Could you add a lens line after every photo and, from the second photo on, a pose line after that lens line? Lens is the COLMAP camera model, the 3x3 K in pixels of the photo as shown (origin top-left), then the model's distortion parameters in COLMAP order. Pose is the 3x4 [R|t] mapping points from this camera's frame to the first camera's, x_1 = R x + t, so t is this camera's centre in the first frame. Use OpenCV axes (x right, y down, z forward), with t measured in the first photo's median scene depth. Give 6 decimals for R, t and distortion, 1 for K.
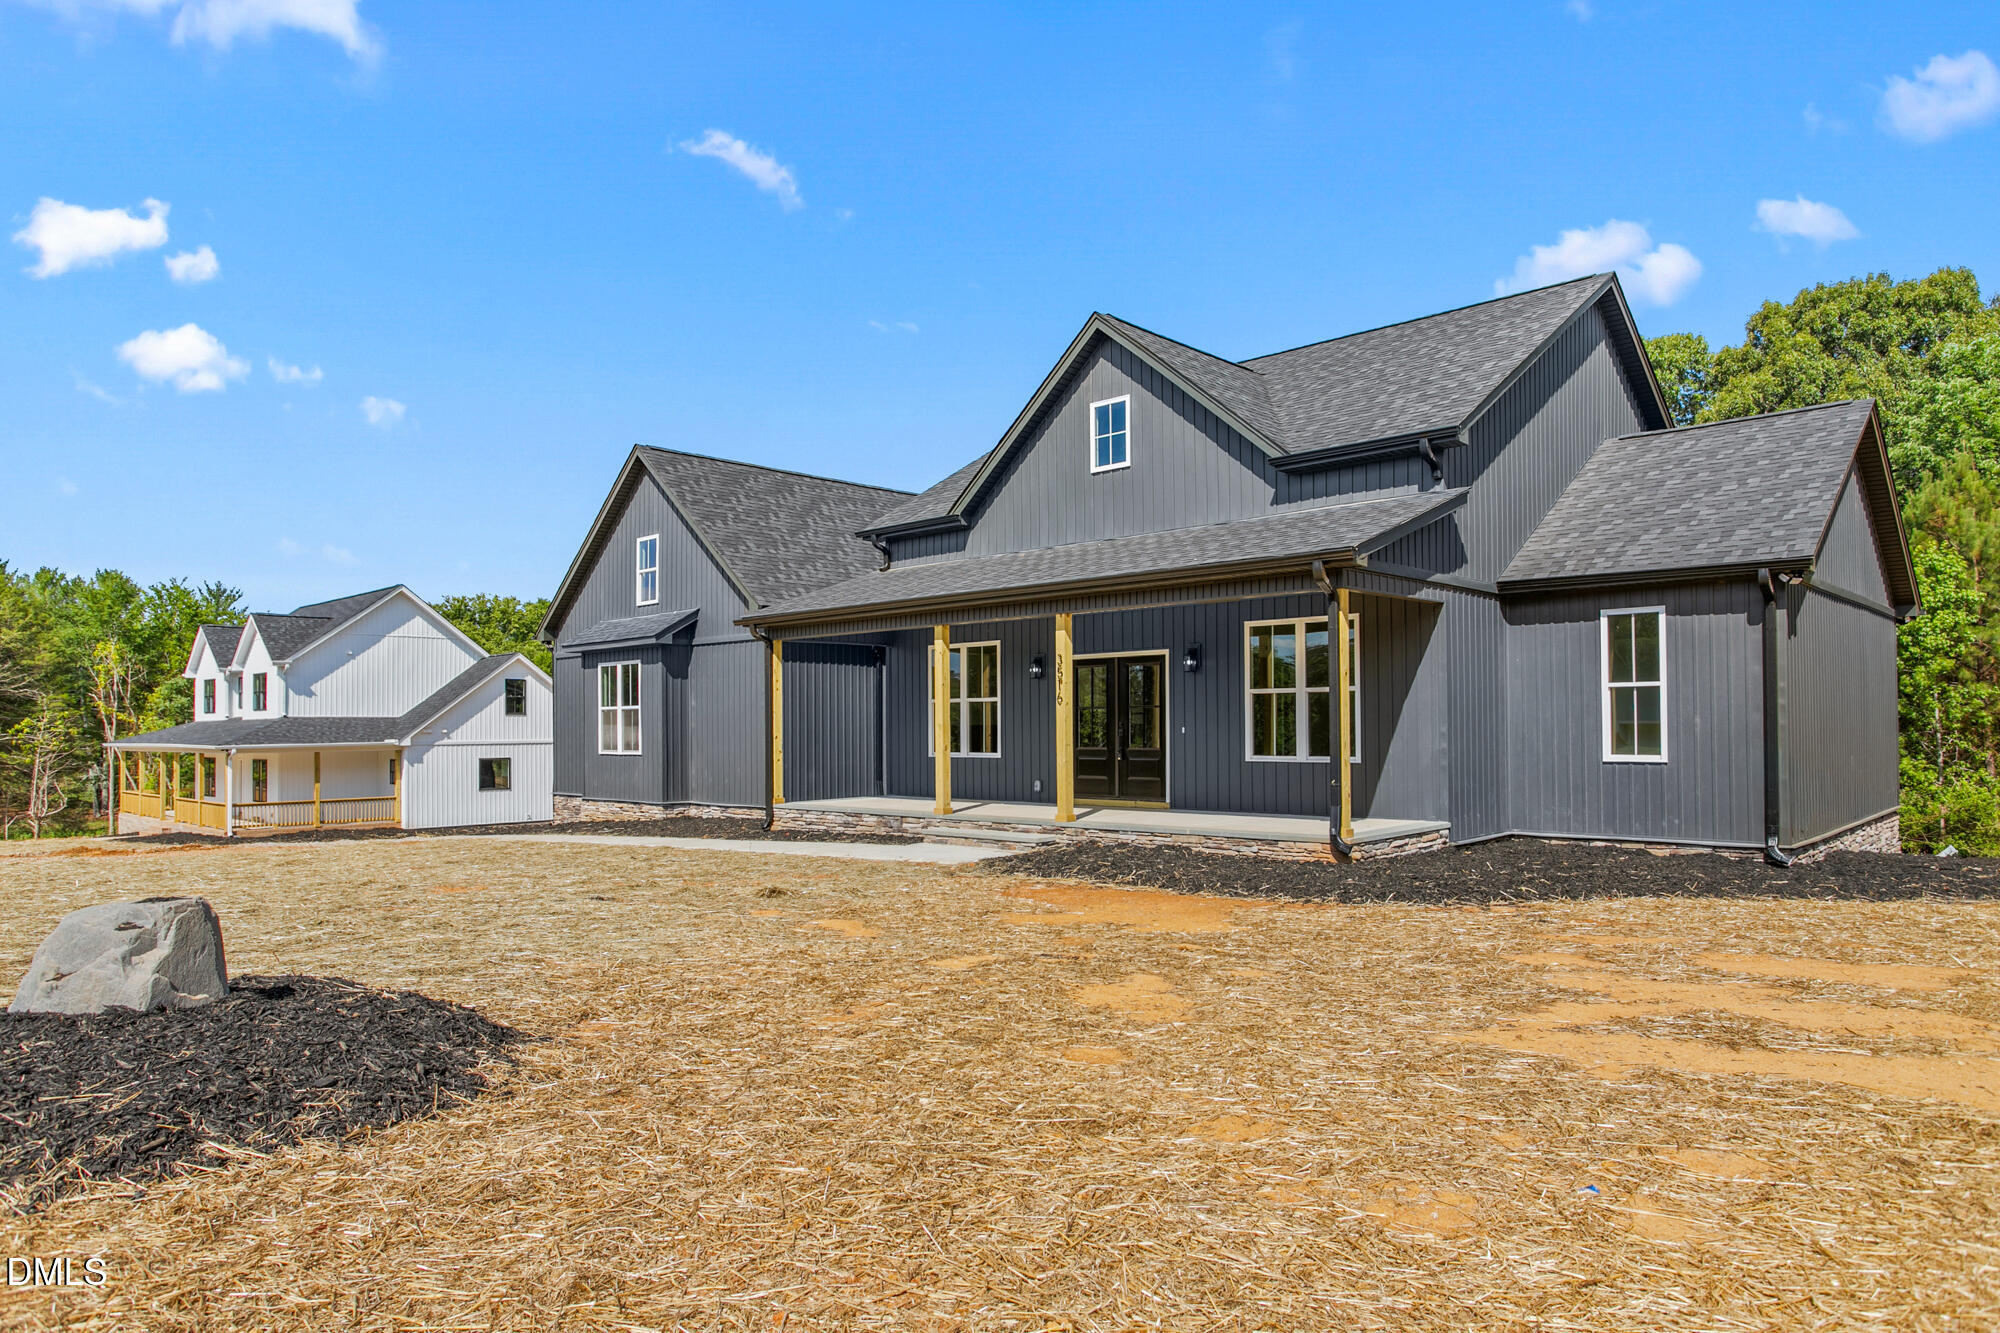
lens RADIAL K [[1190.8, 0, 992.7], [0, 1190.8, 673.6], [0, 0, 1]] dist [-0.038721, -0.000357]
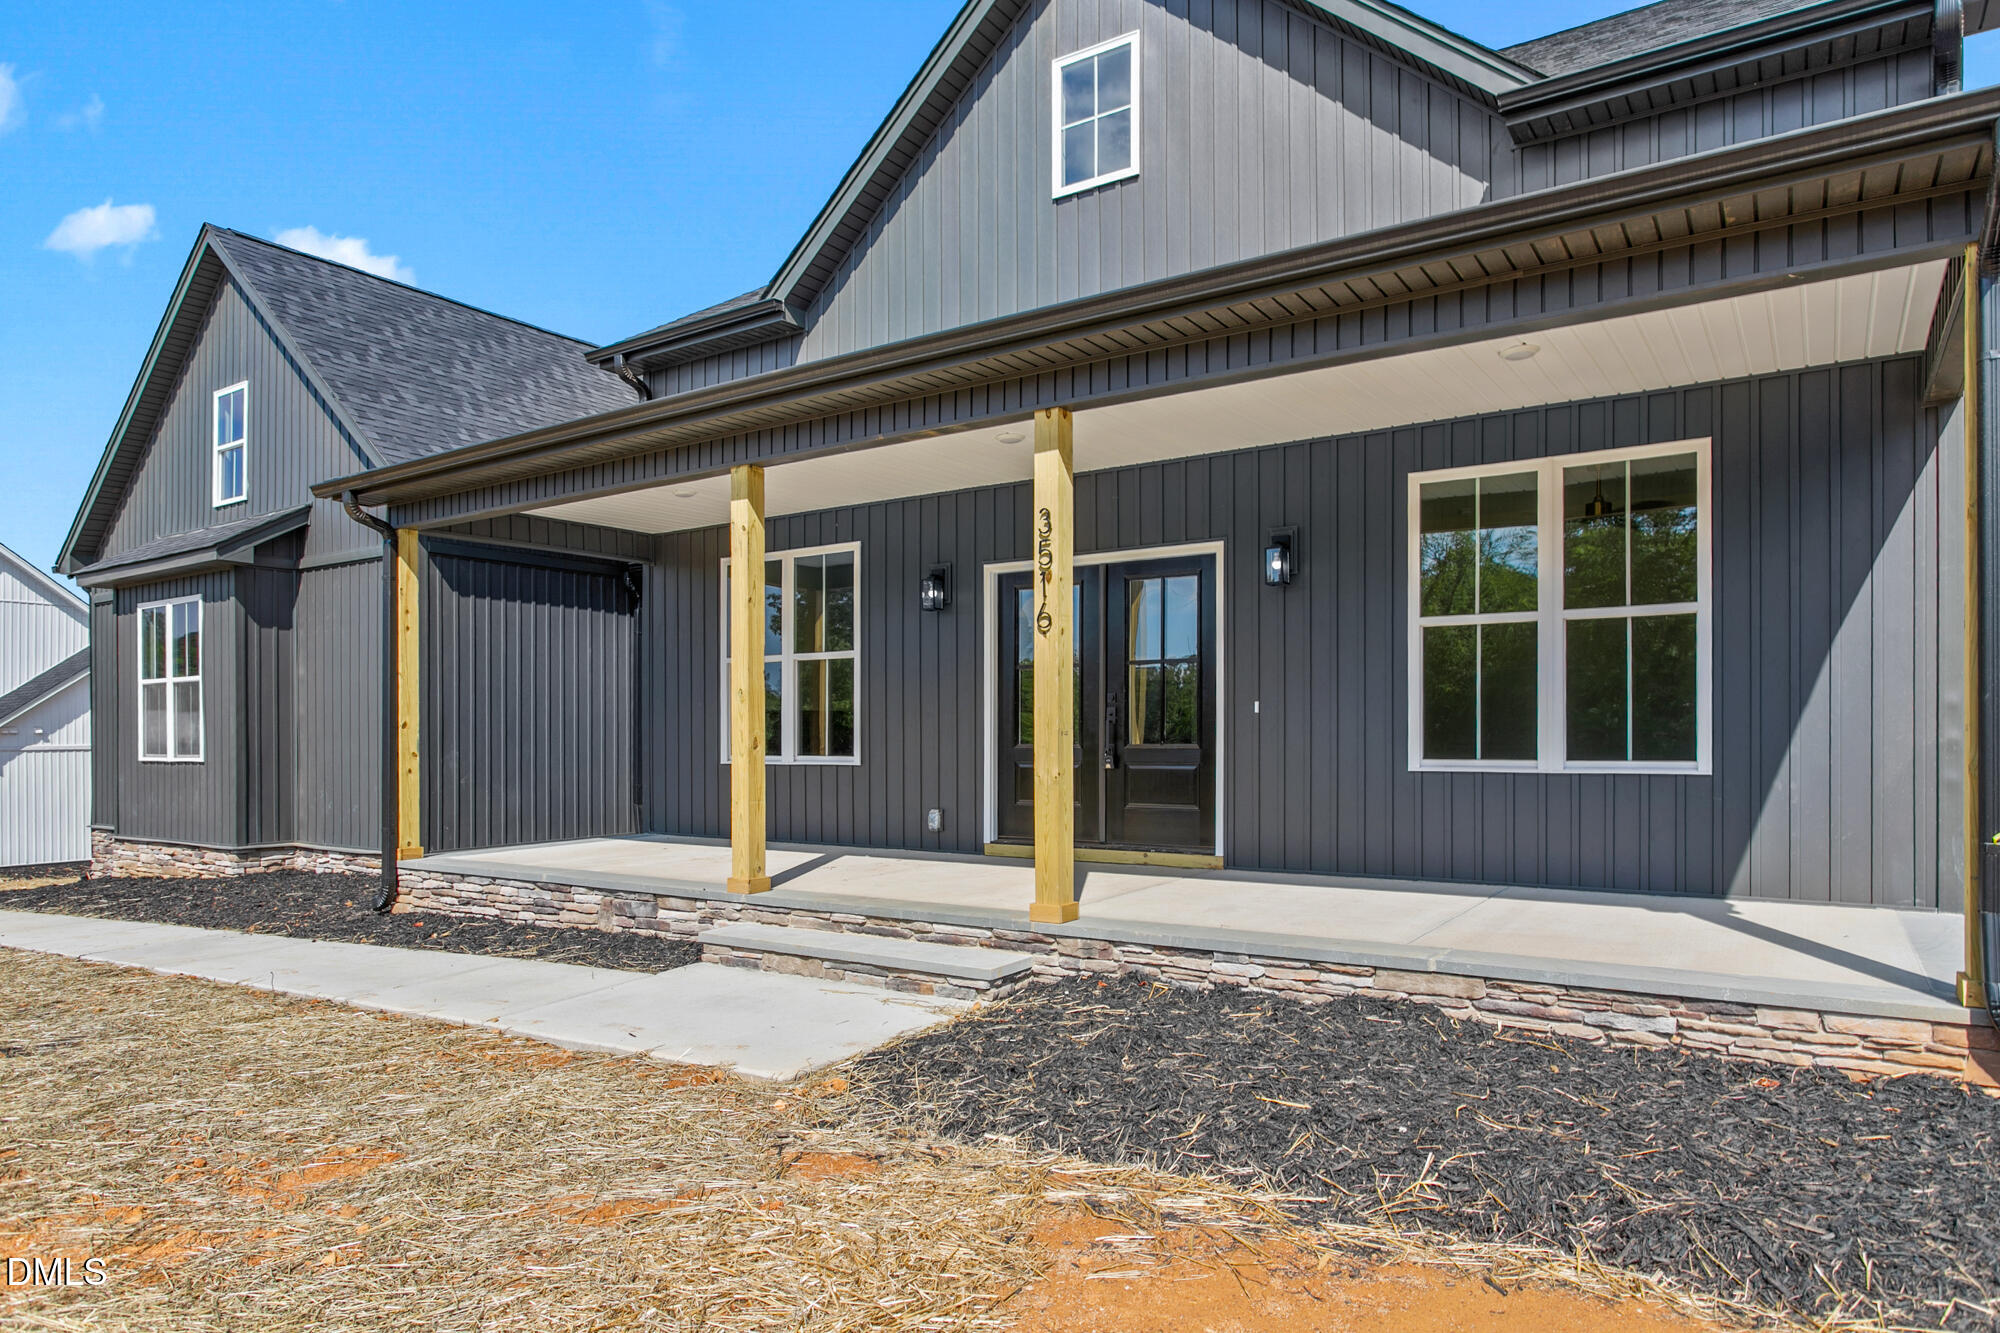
lens RADIAL K [[1225.1, 0, 1012.3], [0, 1225.1, 709.1], [0, 0, 1]] dist [-0.009307, 0.001402]
pose [[0.985229, 0.005290, 0.171162, -0.019622], [-0.009458, 0.999678, 0.023546, 0.032149], [-0.170982, -0.024817, 0.984962, 0.450596]]
